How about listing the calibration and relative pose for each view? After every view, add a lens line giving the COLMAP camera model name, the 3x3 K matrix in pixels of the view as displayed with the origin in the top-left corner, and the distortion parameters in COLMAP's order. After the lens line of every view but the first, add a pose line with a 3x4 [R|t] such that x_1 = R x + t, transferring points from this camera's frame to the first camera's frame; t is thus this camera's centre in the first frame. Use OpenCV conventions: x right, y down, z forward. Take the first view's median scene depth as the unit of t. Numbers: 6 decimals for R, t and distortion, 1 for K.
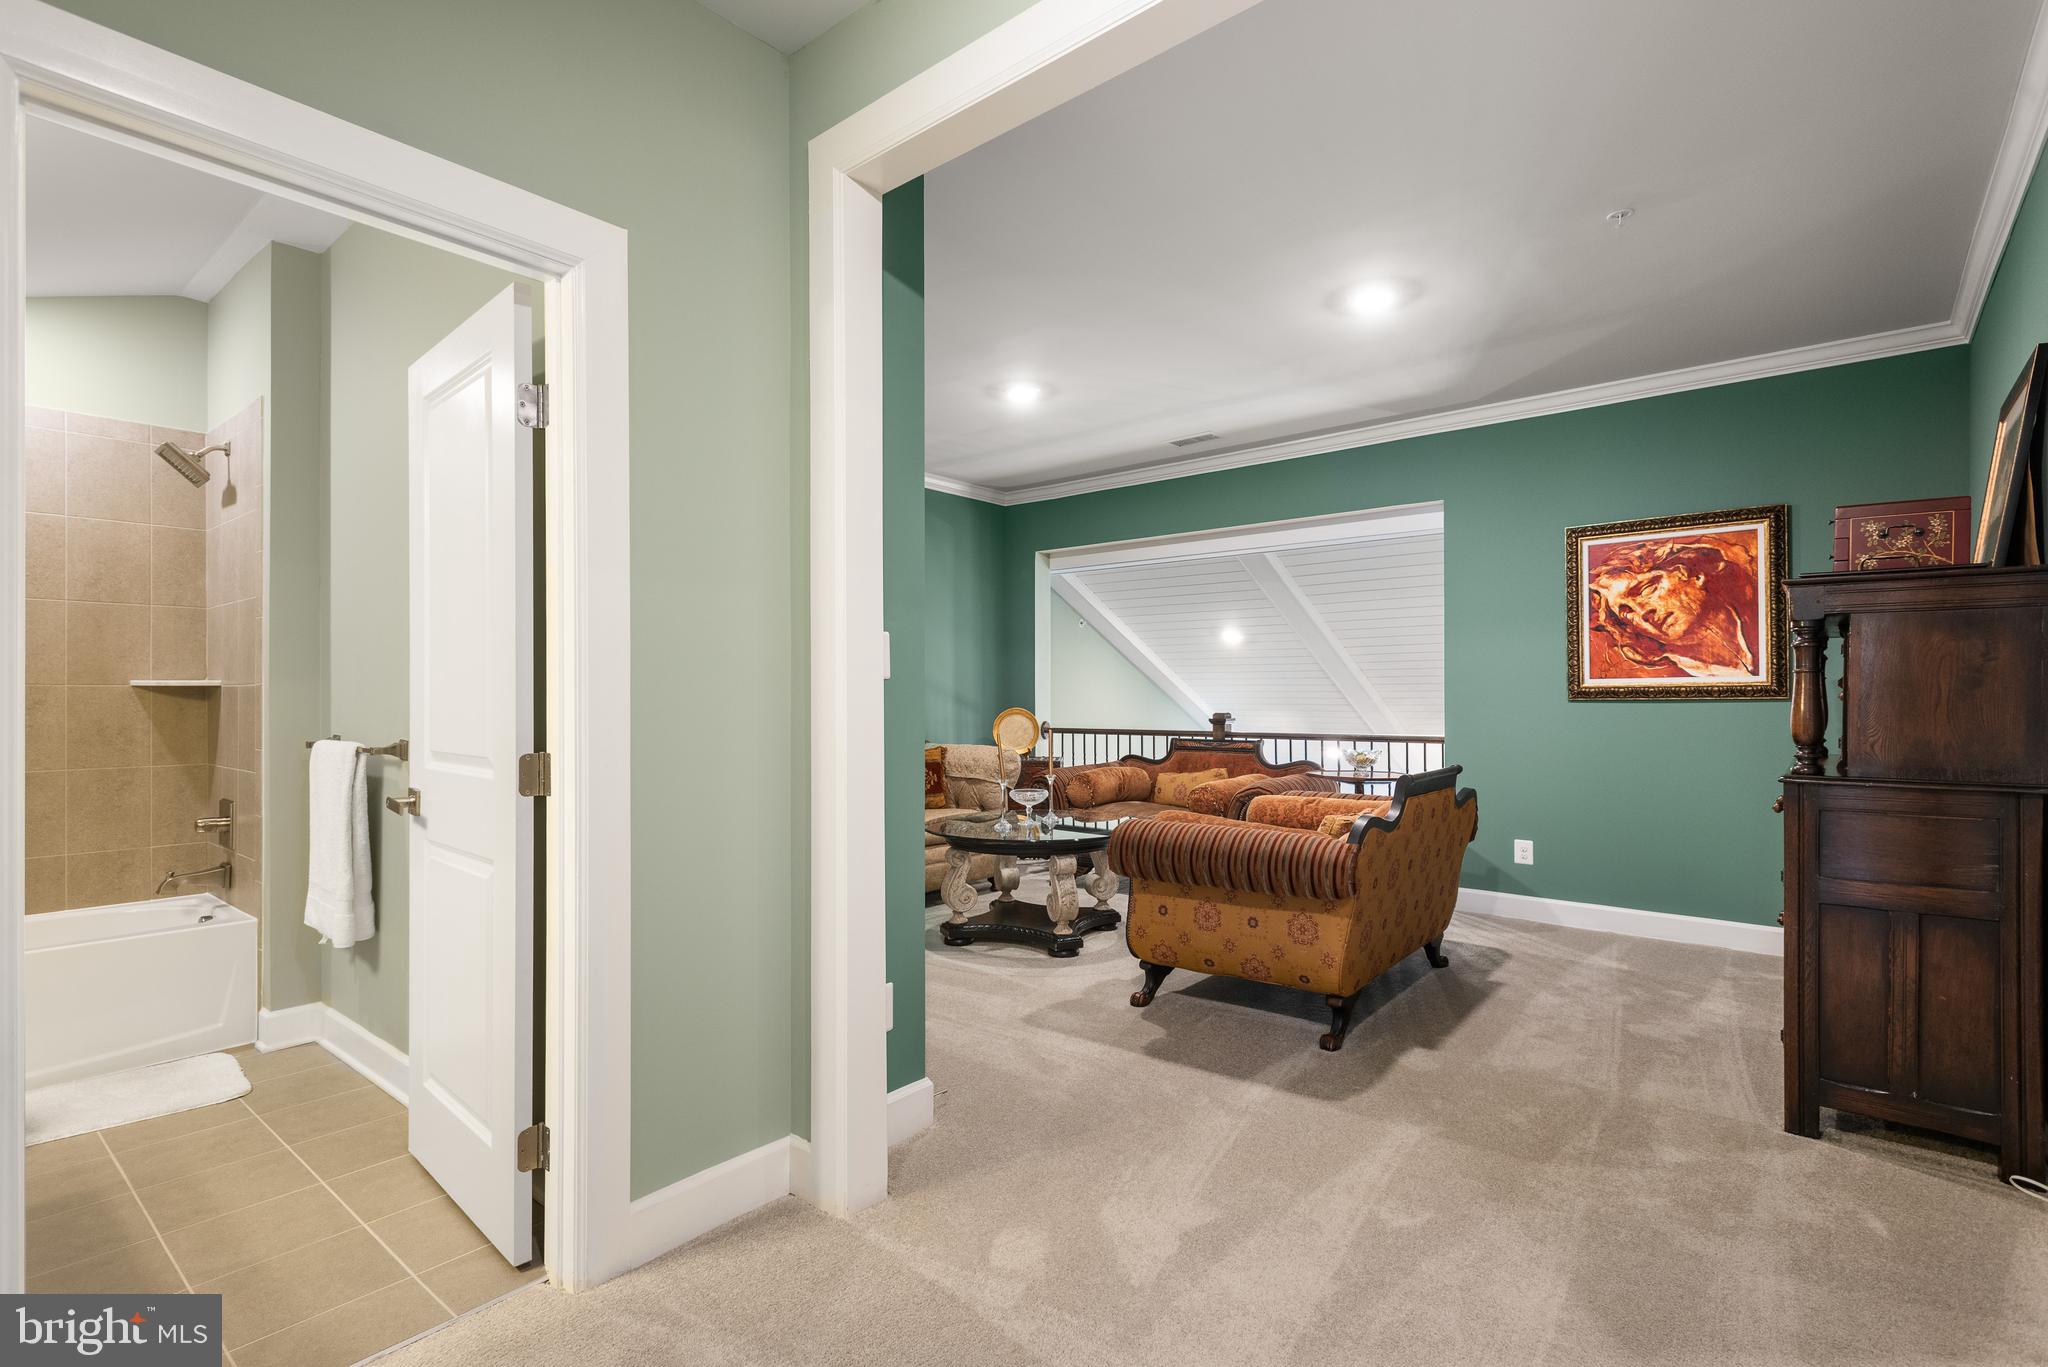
lens RADIAL K [[981.1, 0, 1018.3], [0, 981.1, 683.9], [0, 0, 1]] dist [0.014961, -0.004695]
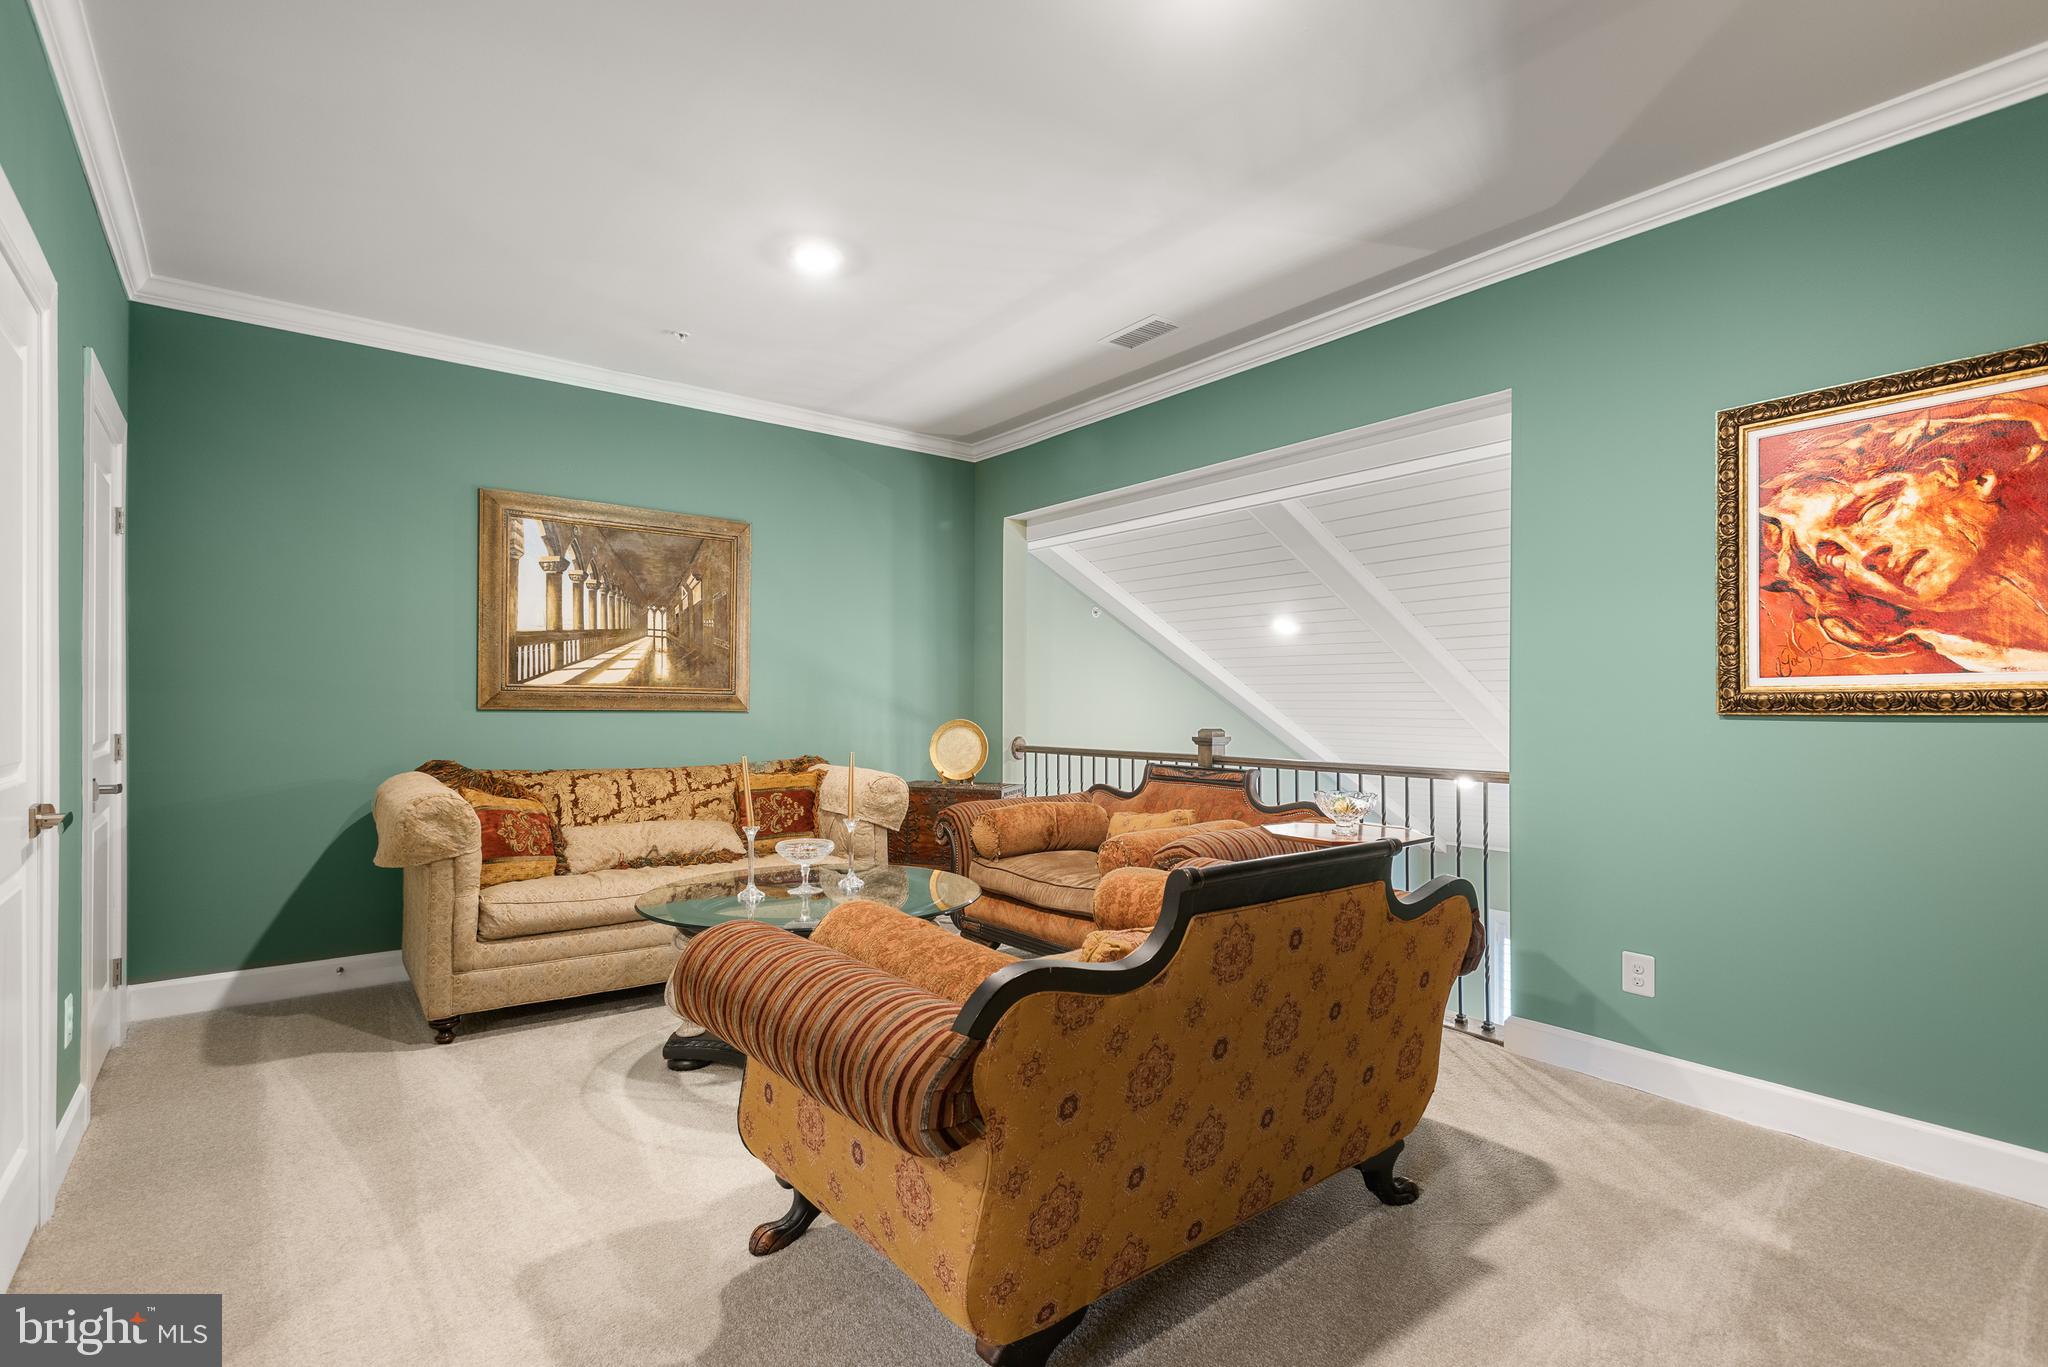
lens RADIAL K [[981.1, 0, 1024.7], [0, 981.1, 699.5], [0, 0, 1]] dist [0.014961, -0.004695]
pose [[0.976816, 0.005821, -0.214000, 0.296231], [-0.004633, 0.999971, 0.006054, 0.006104], [0.214029, -0.004922, 0.976815, 0.367161]]
